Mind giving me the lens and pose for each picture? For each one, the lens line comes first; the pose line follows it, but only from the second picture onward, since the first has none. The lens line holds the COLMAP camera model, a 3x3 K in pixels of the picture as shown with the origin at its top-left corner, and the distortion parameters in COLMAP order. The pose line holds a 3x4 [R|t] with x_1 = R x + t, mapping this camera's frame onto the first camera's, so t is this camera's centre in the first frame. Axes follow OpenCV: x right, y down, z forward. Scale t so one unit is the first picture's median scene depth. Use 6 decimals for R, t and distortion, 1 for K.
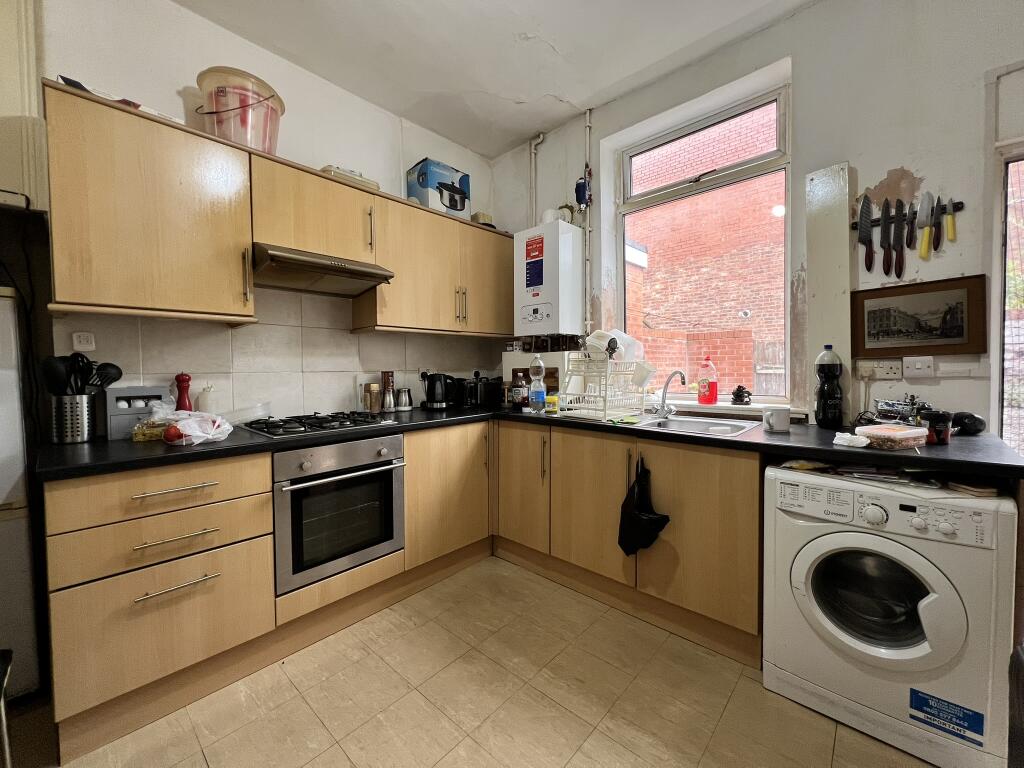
lens RADIAL K [[407.3, 0, 512.0], [0, 407.3, 384.0], [0, 0, 1]] dist [-0.000198, -0.000045]
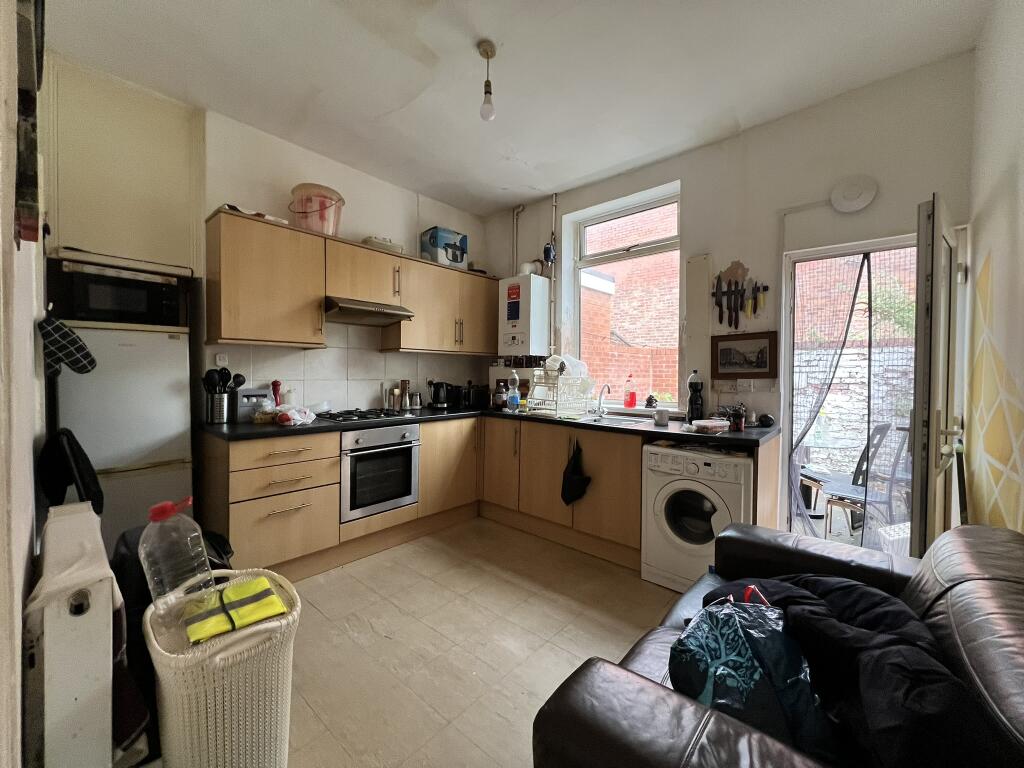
lens RADIAL K [[407.3, 0, 512.0], [0, 407.3, 384.0], [0, 0, 1]] dist [-0.000198, -0.000045]
pose [[0.999650, 0.018509, 0.018911, 0.035193], [-0.018269, 0.999751, -0.012790, -0.007467], [-0.019143, 0.012440, 0.999739, -0.448165]]
